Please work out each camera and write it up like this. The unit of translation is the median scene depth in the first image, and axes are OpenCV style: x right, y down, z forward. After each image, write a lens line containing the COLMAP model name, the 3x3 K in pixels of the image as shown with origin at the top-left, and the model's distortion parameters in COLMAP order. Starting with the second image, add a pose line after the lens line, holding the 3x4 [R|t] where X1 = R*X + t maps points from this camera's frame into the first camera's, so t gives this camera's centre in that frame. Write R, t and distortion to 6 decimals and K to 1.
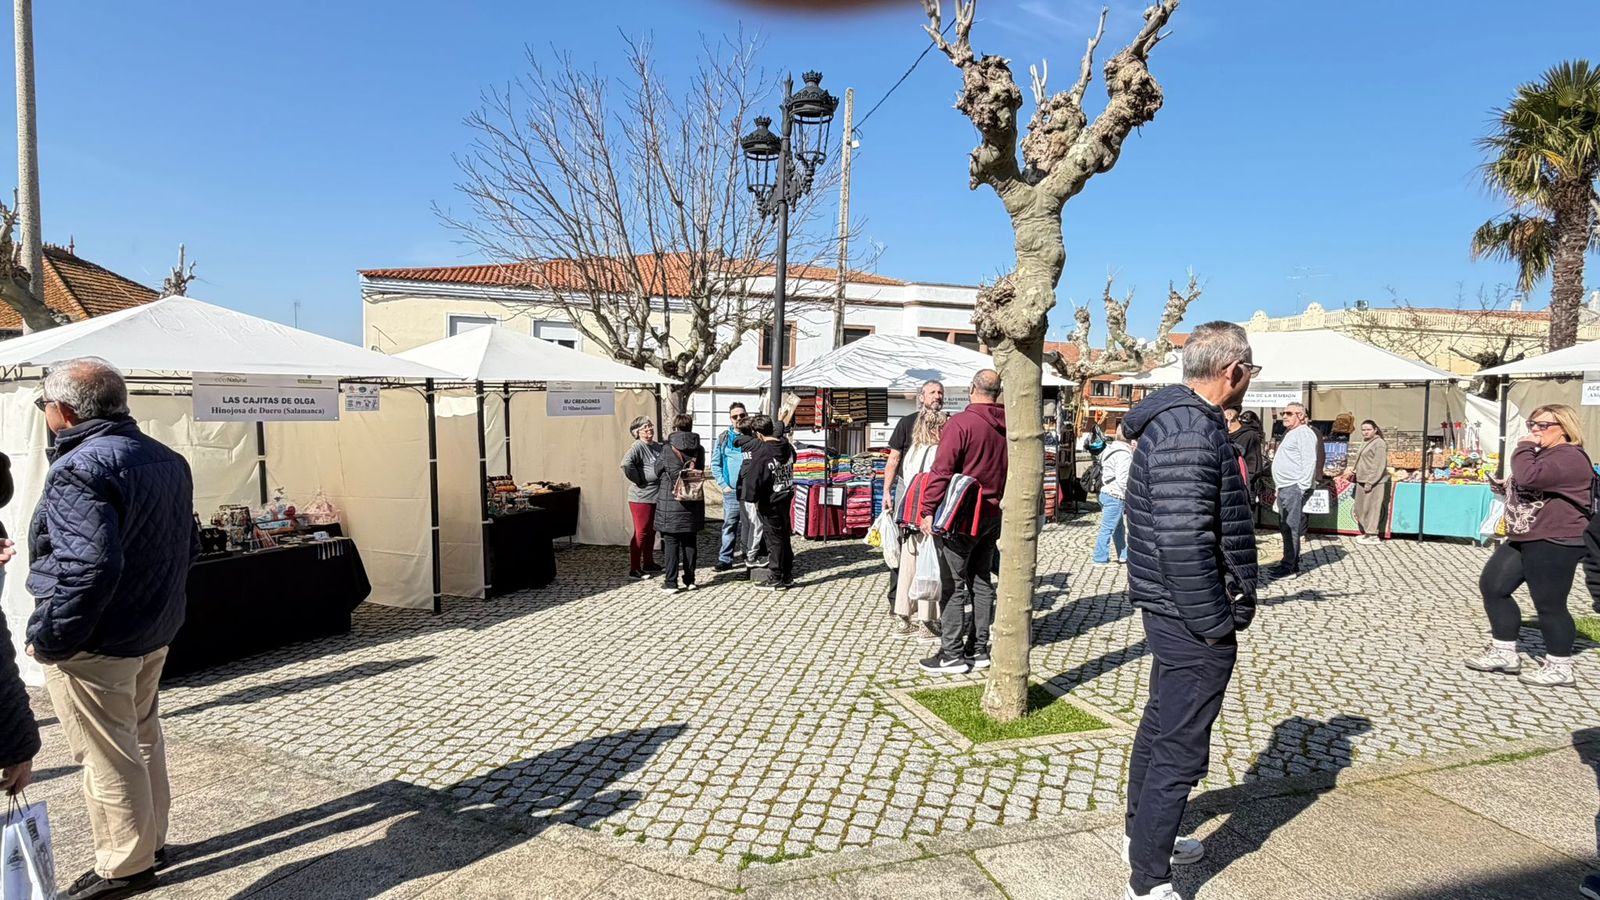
lens RADIAL K [[1134.2, 0, 802.6], [0, 1134.2, 445.9], [0, 0, 1]] dist [0.032642, -0.030205]
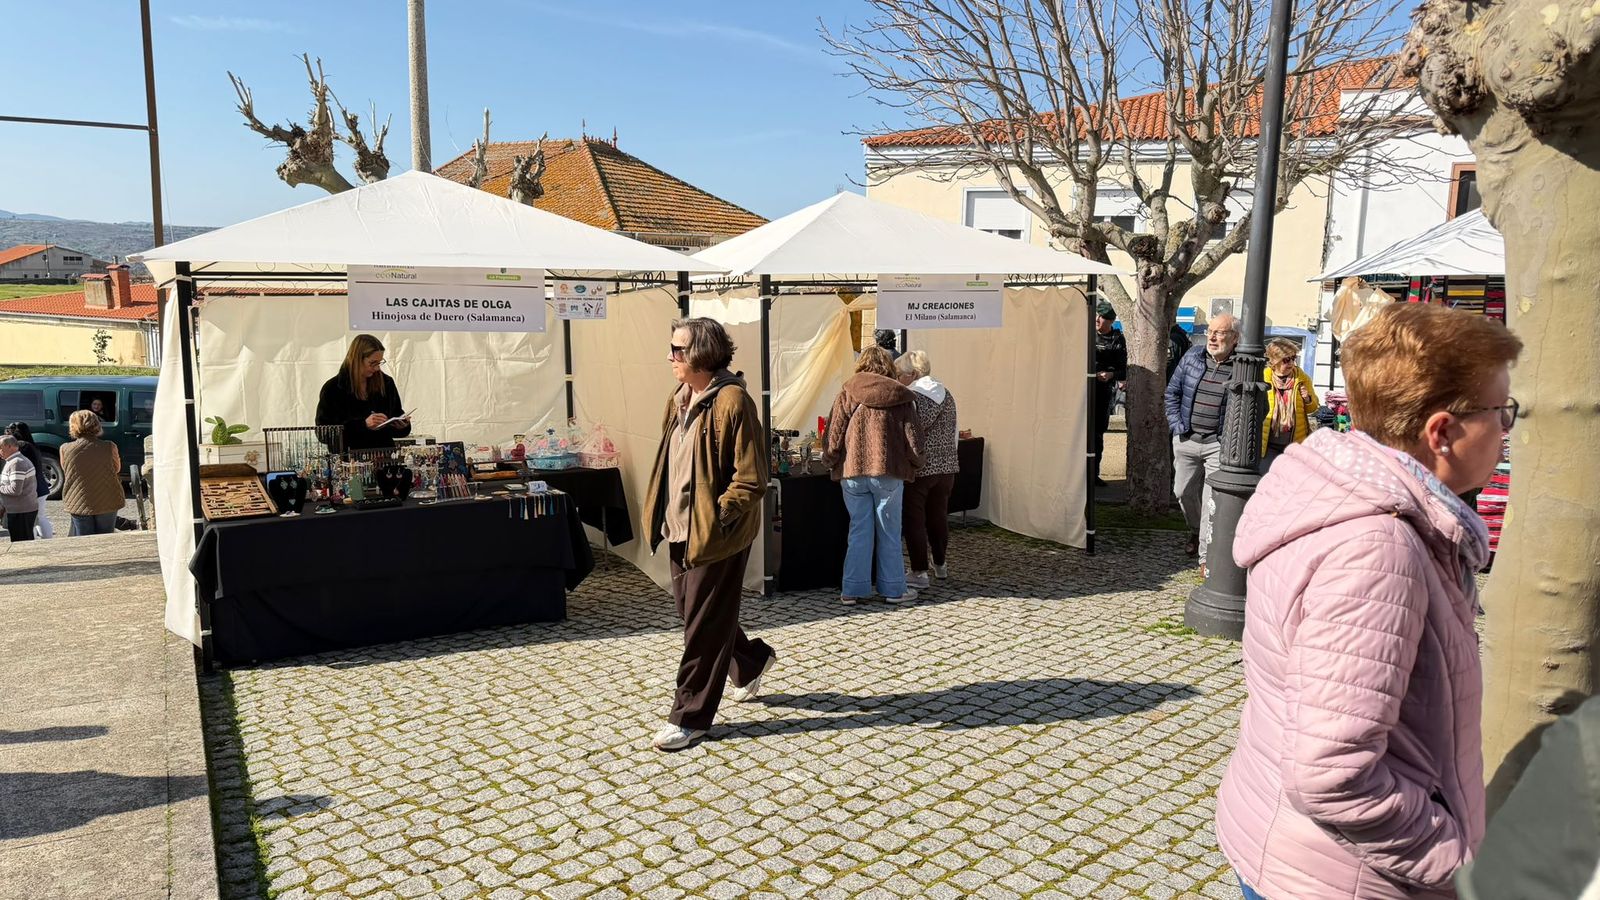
lens RADIAL K [[1229.5, 0, 800.0], [0, 1229.5, 450.0], [0, 0, 1]] dist [0.183098, -0.316070]
pose [[0.763163, 0.073423, -0.642022, 0.232733], [-0.025872, 0.996199, 0.083174, -0.017477], [0.645688, -0.046865, 0.762162, 0.507949]]
